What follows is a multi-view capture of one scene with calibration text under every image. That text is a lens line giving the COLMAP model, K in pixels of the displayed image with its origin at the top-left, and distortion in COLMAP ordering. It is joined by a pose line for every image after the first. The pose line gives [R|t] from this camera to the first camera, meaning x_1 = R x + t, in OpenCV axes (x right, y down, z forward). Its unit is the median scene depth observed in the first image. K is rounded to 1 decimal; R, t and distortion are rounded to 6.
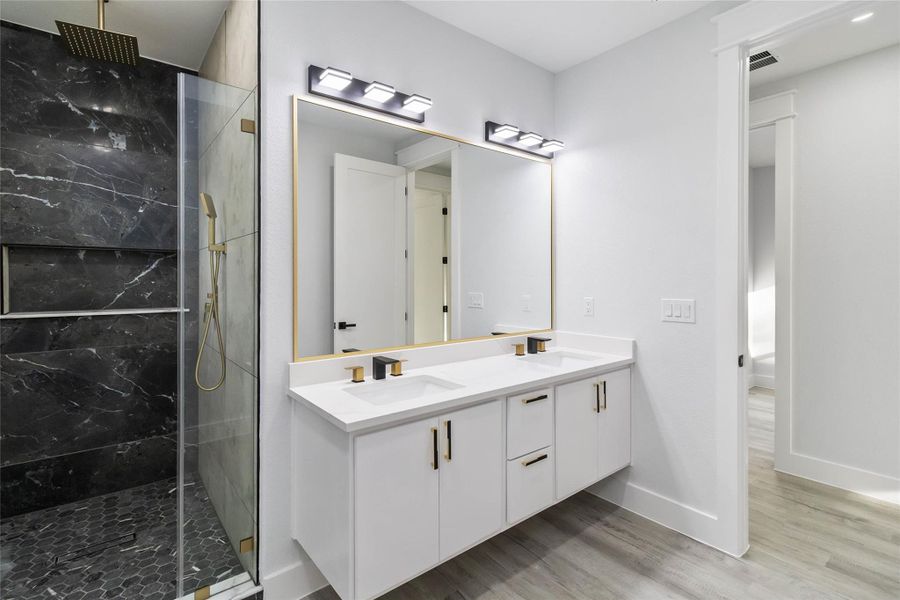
lens RADIAL K [[425.2, 0, 442.3], [0, 425.2, 280.9], [0, 0, 1]] dist [0.001488, 0.000146]
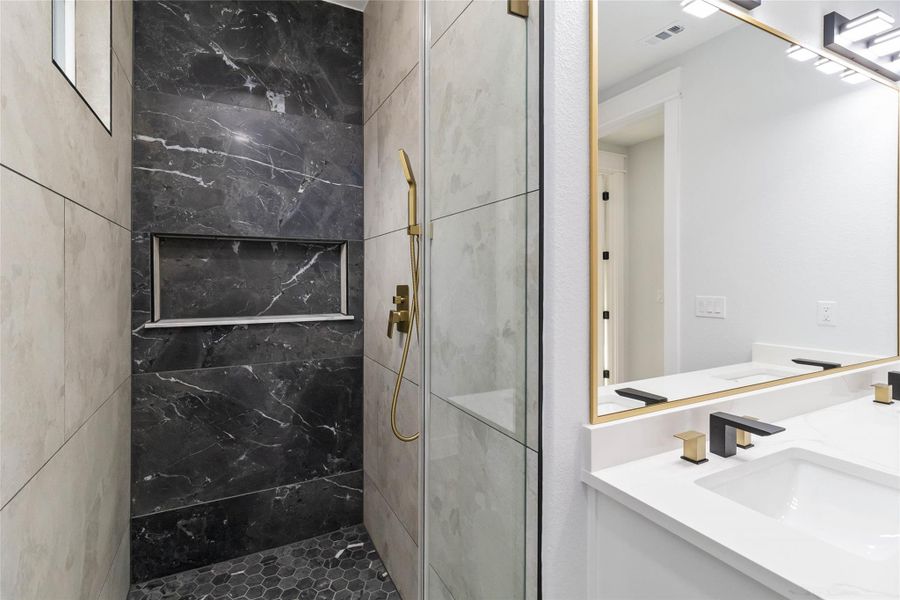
lens RADIAL K [[425.2, 0, 440.6], [0, 425.2, 280.4], [0, 0, 1]] dist [0.001488, 0.000146]
pose [[0.979327, -0.002337, -0.202269, -0.314216], [0.001682, 0.999993, -0.003410, 0.004089], [0.202275, 0.002999, 0.979324, 0.300408]]
